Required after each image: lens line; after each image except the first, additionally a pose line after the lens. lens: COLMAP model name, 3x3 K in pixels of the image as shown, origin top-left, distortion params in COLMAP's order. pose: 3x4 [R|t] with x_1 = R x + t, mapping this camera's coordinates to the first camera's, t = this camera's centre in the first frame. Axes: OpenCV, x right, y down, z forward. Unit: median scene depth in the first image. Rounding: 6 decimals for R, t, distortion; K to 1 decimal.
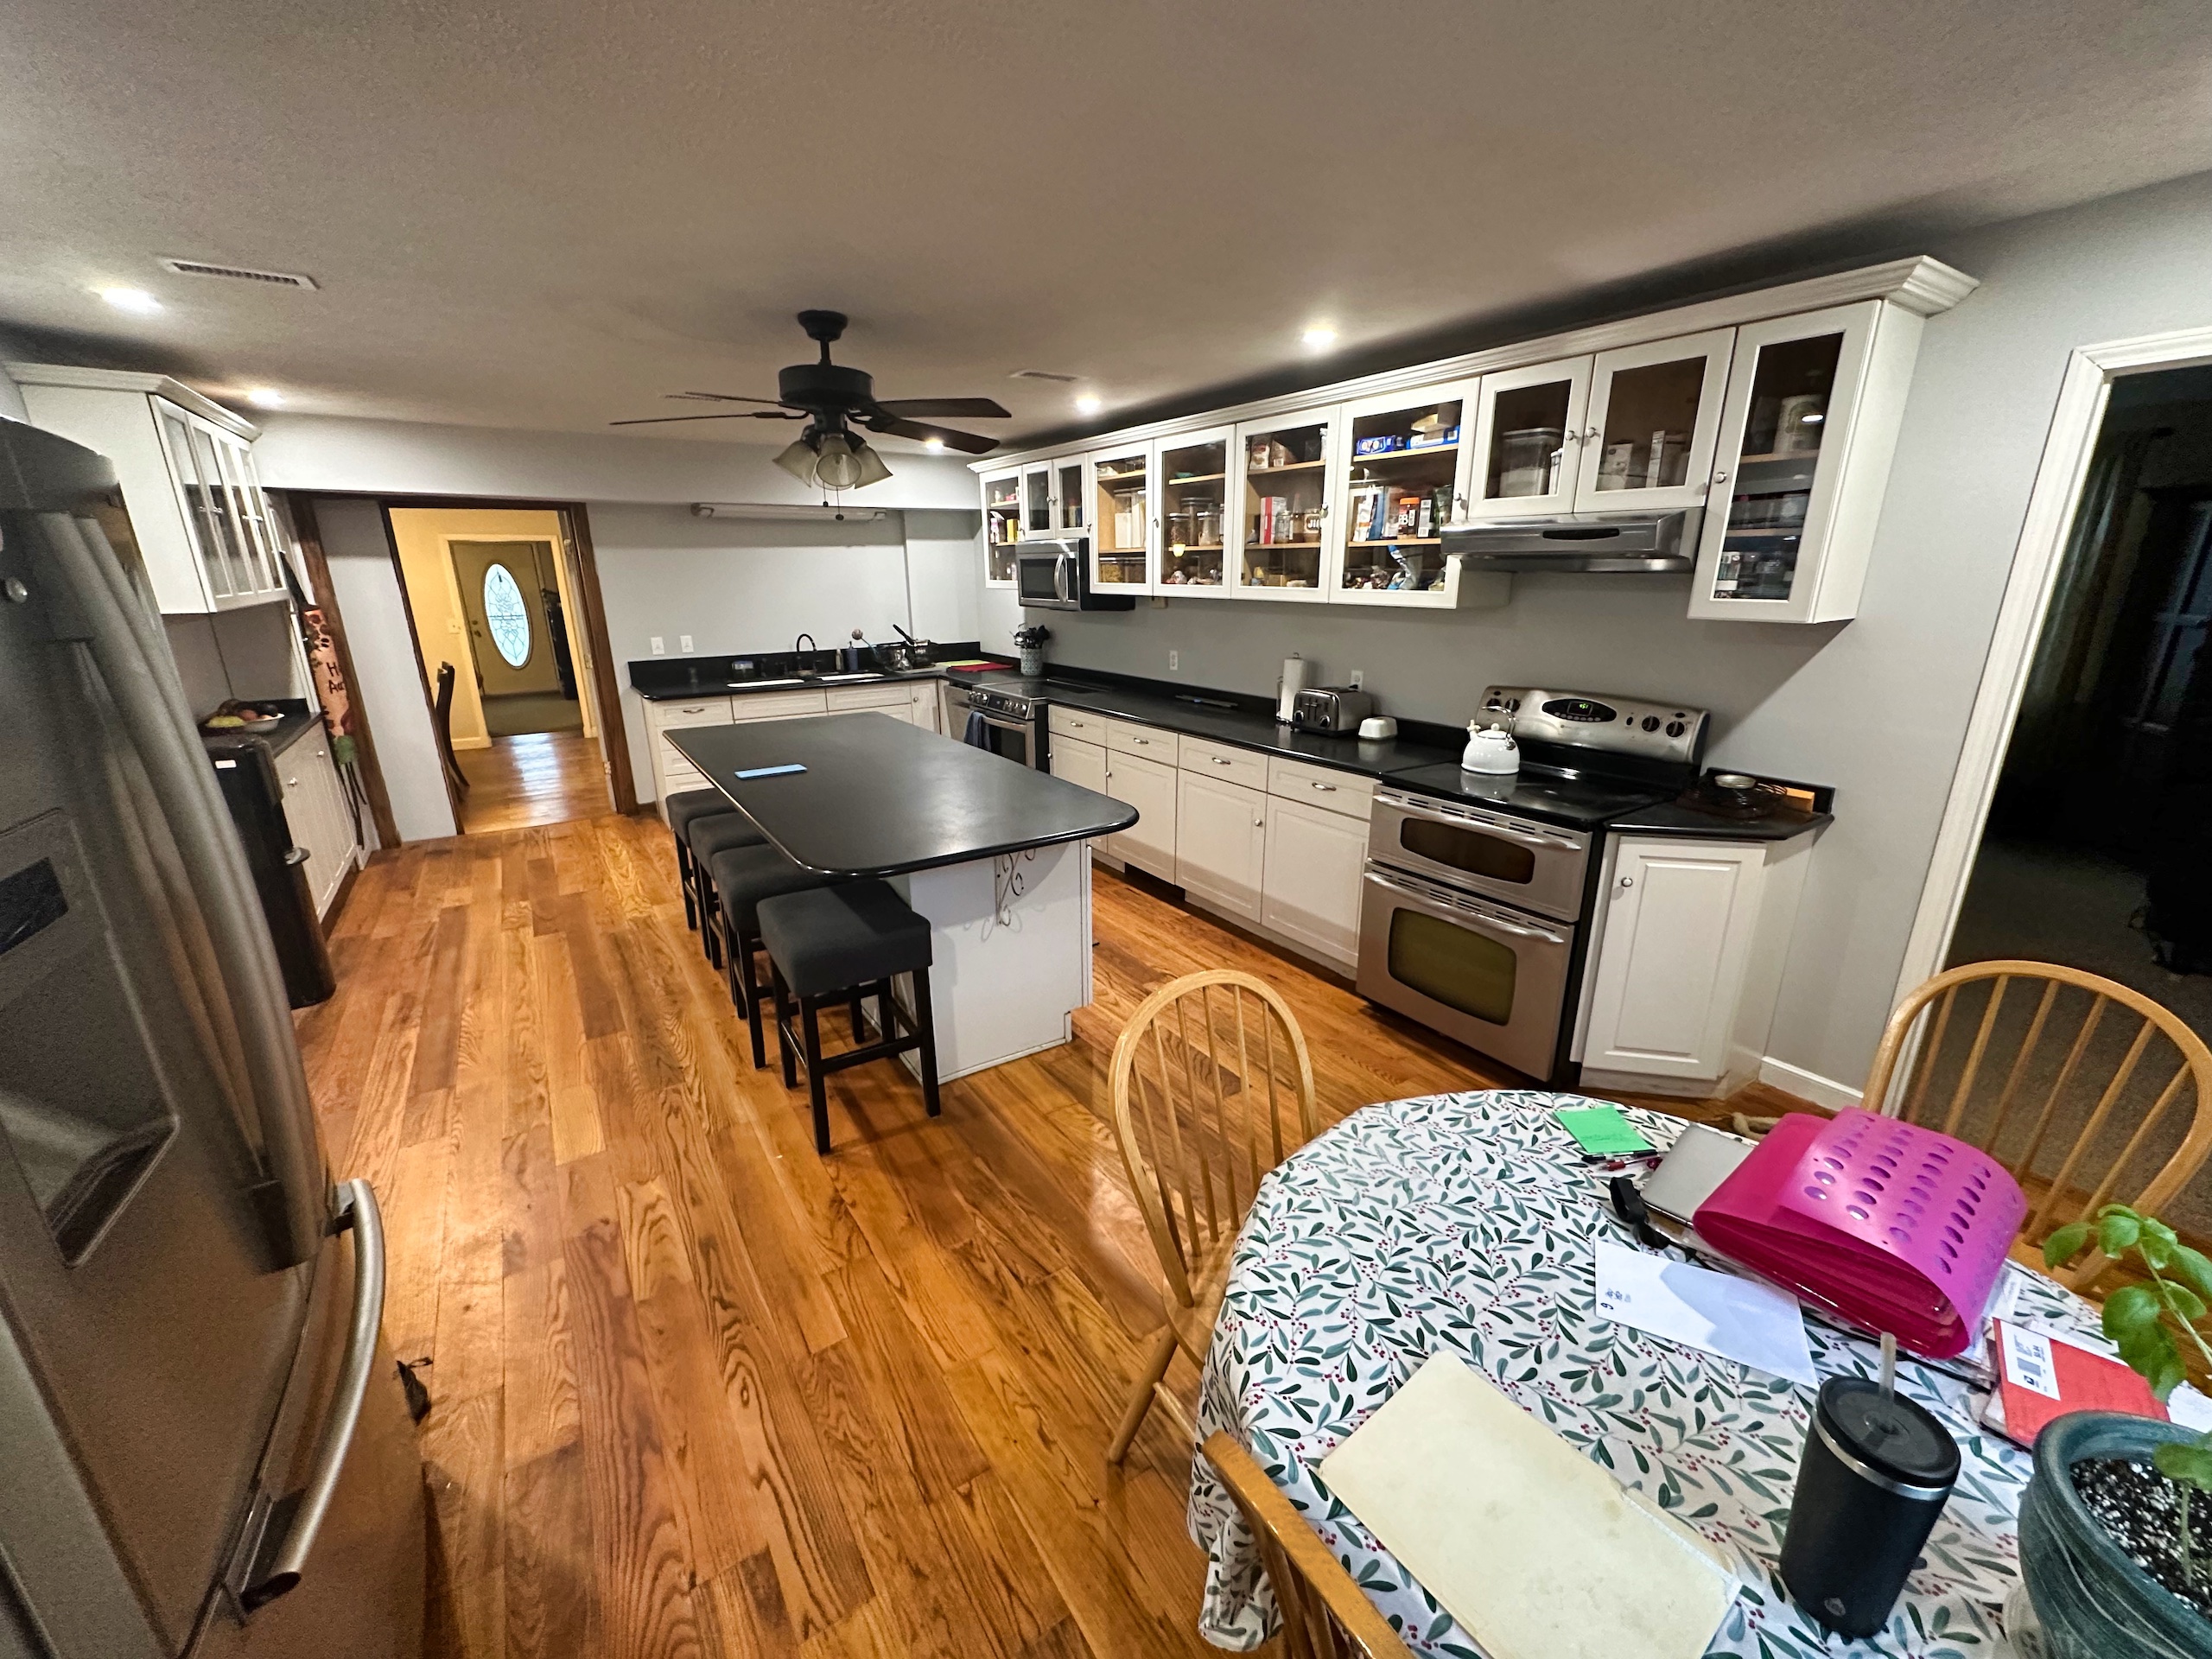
lens RADIAL K [[879.1, 0, 1101.7], [0, 879.1, 842.6], [0, 0, 1]] dist [-0.015329, -0.000081]
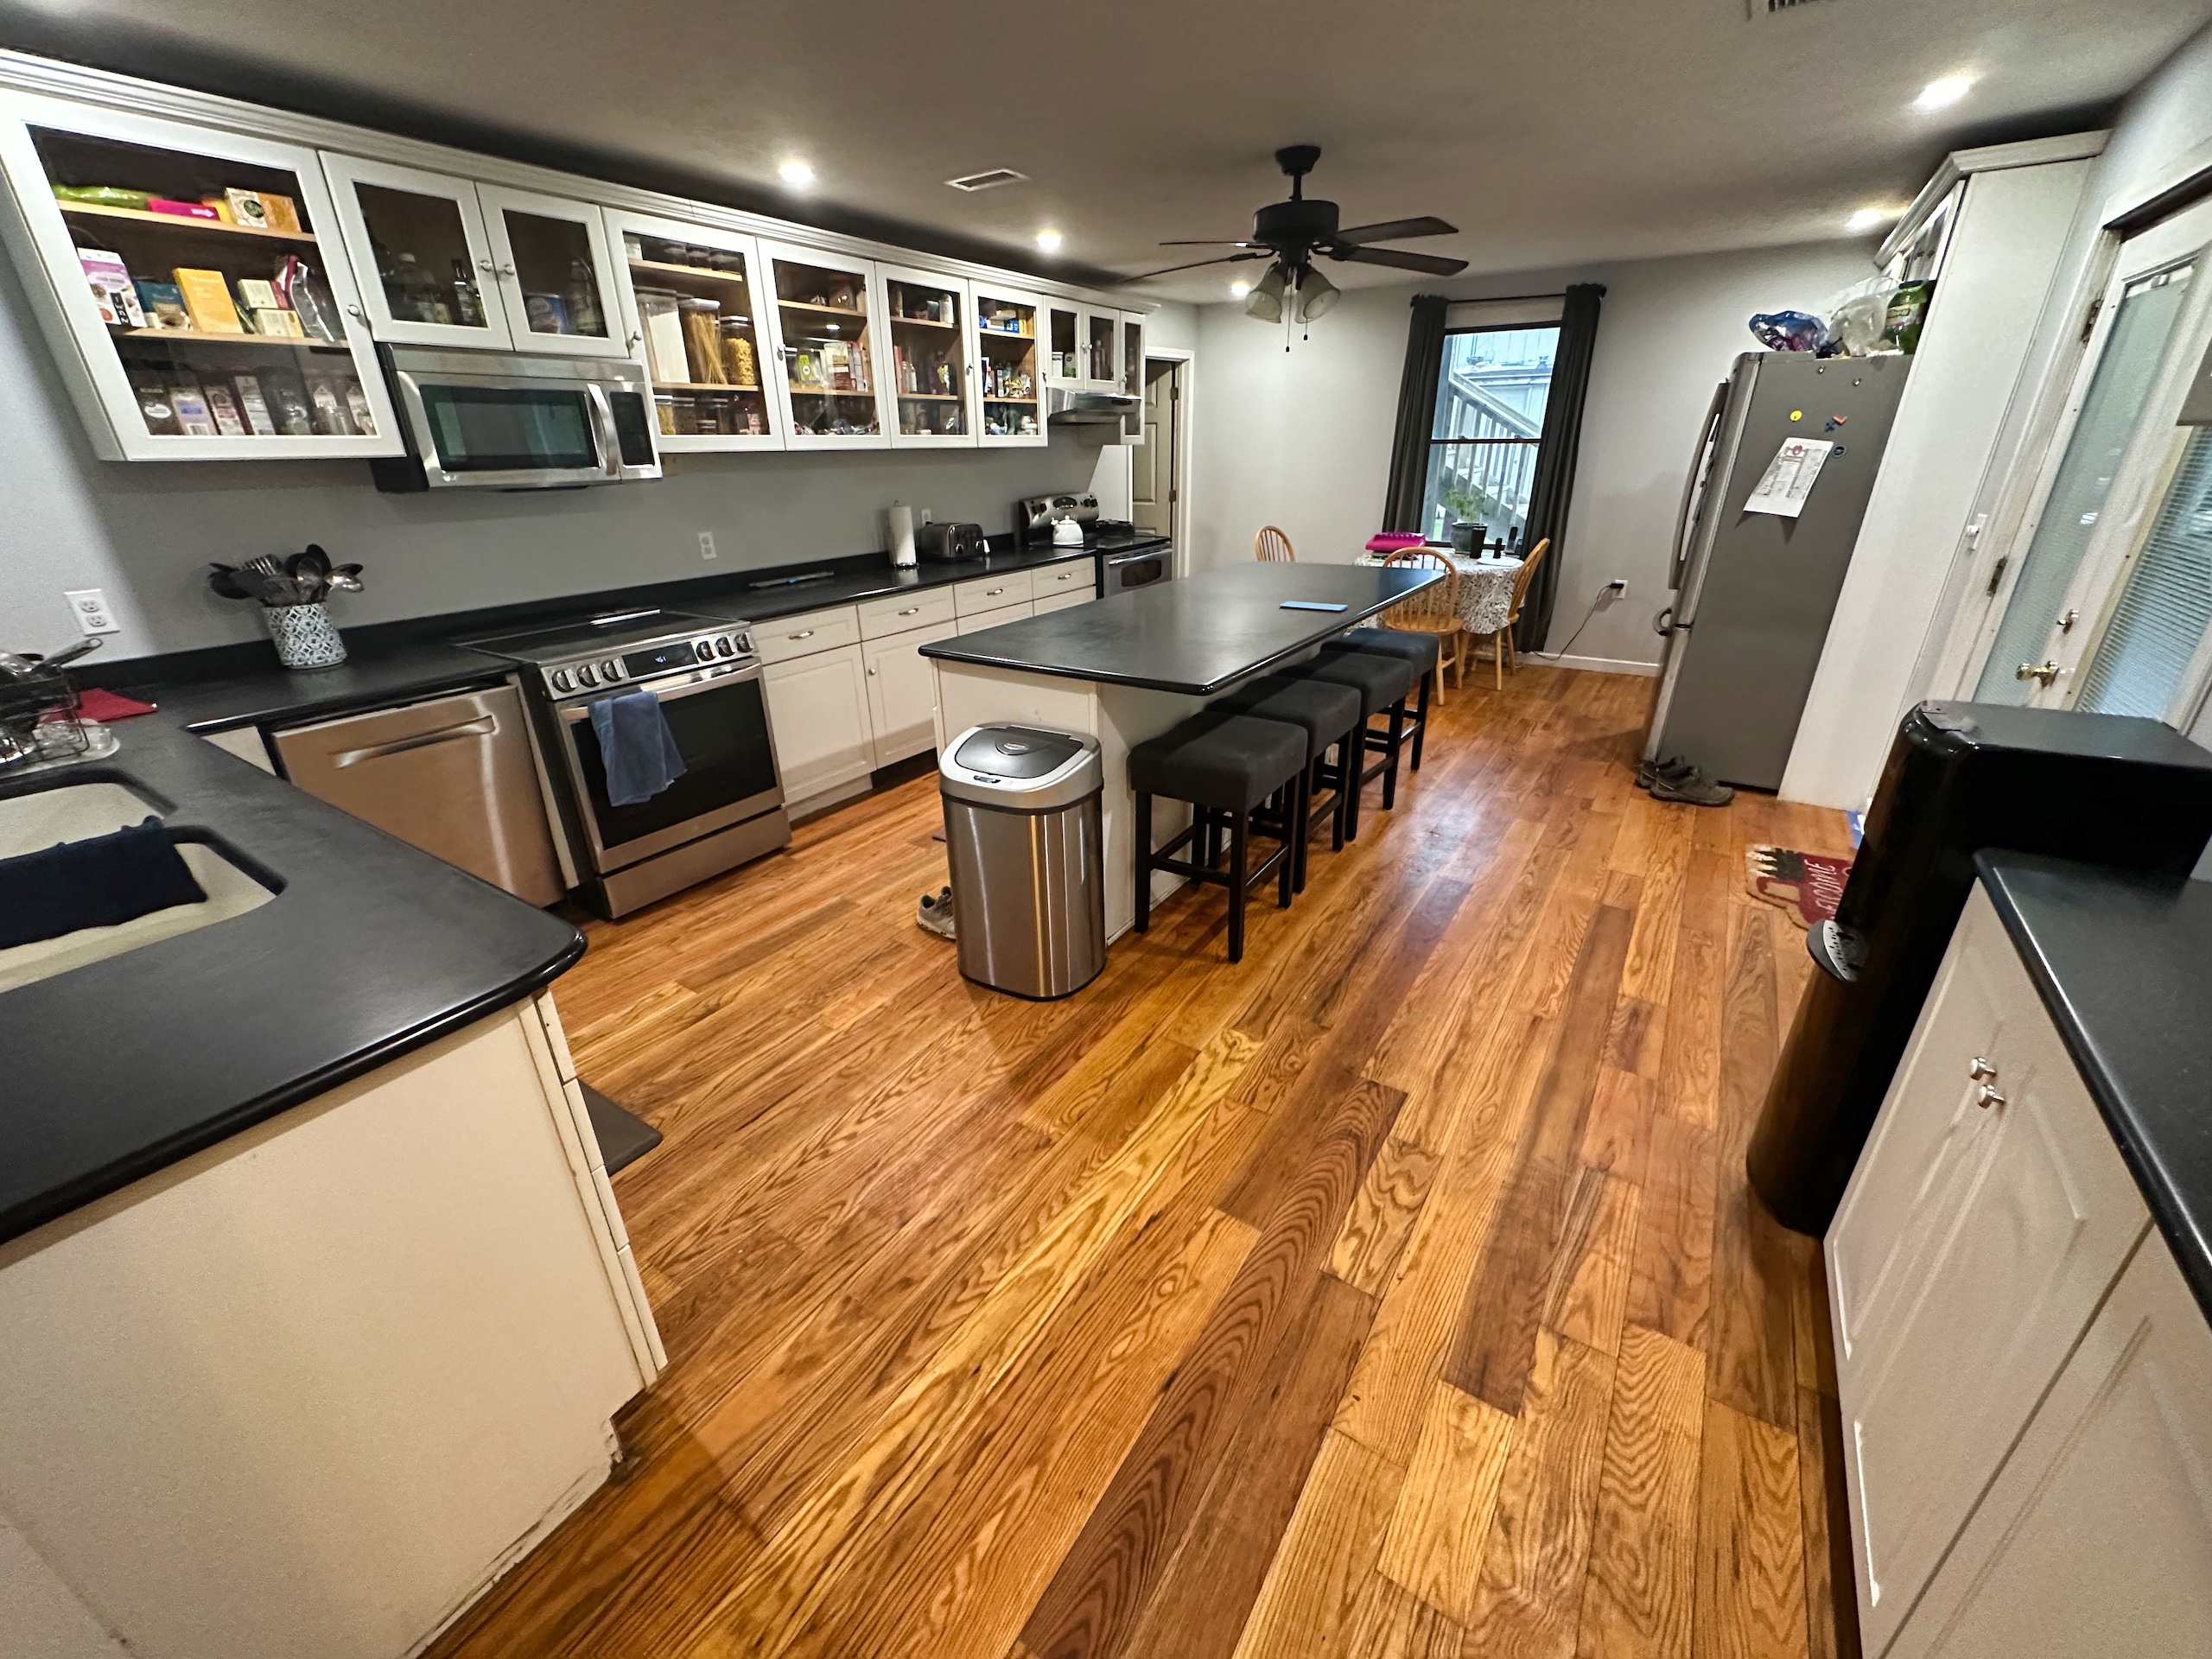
lens RADIAL K [[883.5, 0, 1112.8], [0, 883.5, 800.6], [0, 0, 1]] dist [0.009778, -0.000038]
pose [[-0.393056, -0.348250, 0.851016, -0.982073], [0.279589, 0.836422, 0.471411, -0.355498], [-0.875978, 0.423226, -0.231394, 1.211005]]
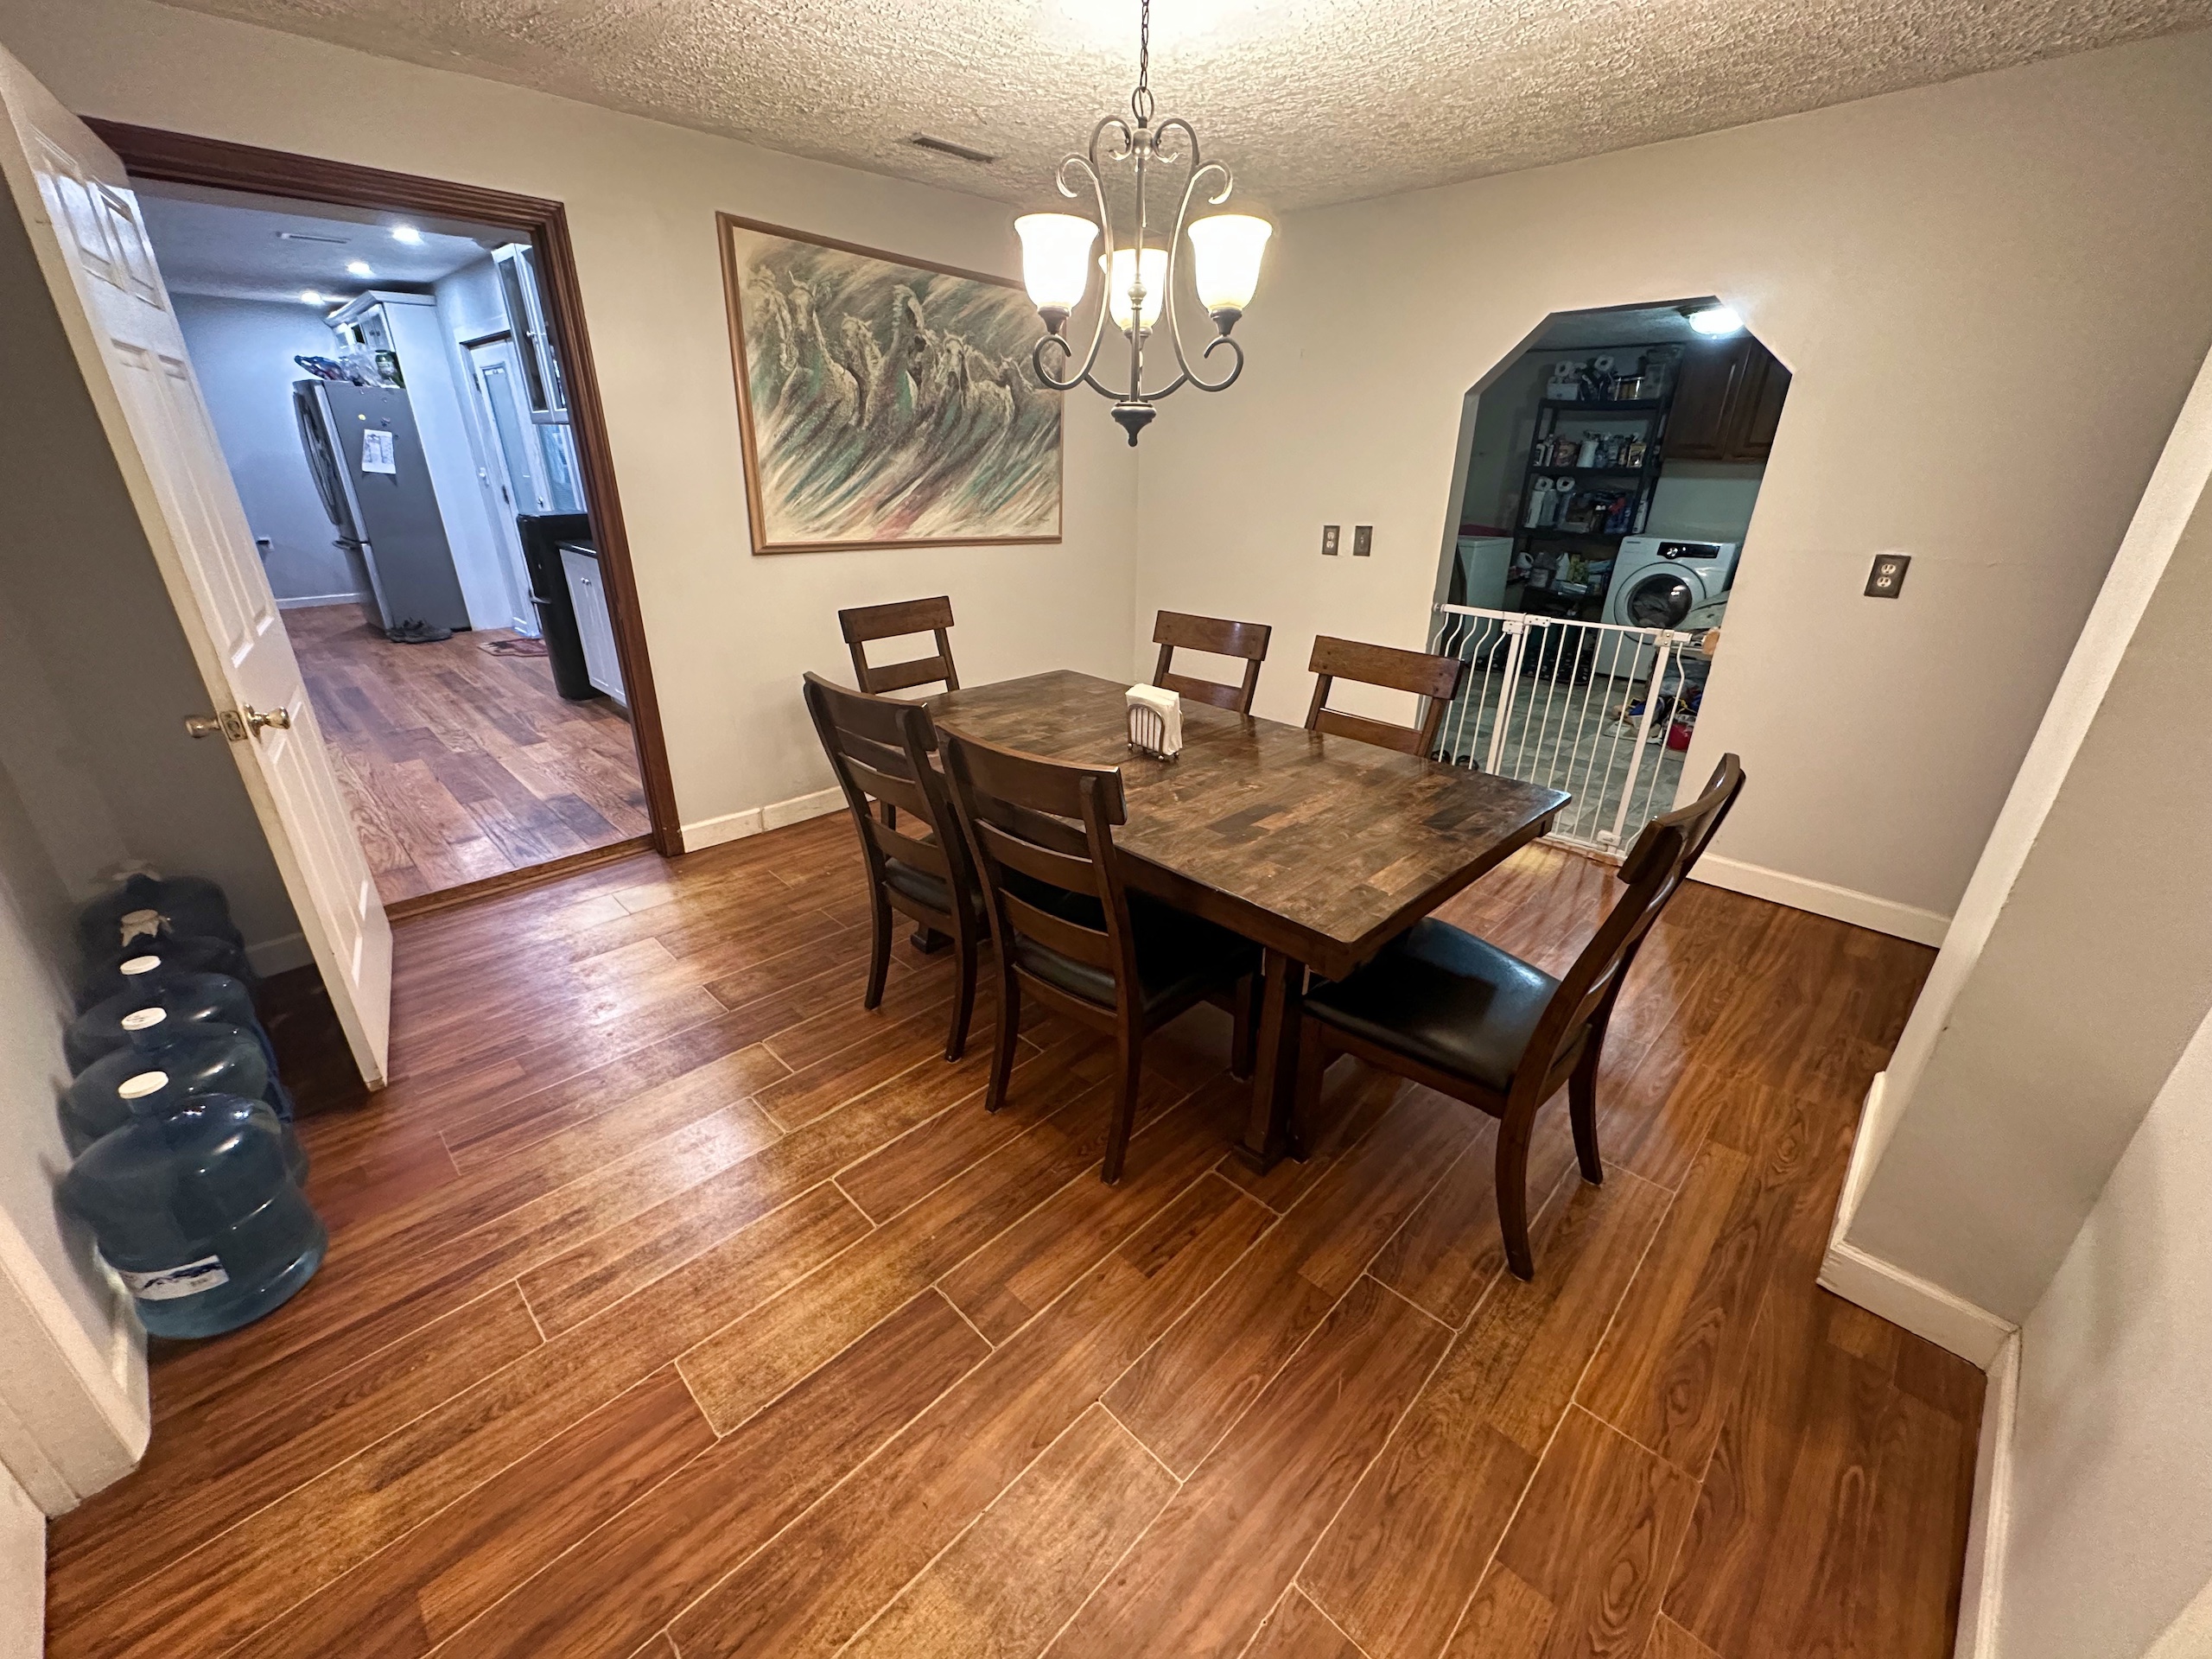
lens RADIAL K [[883.5, 0, 1112.8], [0, 883.5, 800.6], [0, 0, 1]] dist [0.009778, -0.000038]
pose [[-0.977466, 0.076778, -0.196634, -1.310985], [-0.066983, 0.770557, 0.633842, -0.640408], [0.200183, 0.632730, -0.748051, 2.144914]]
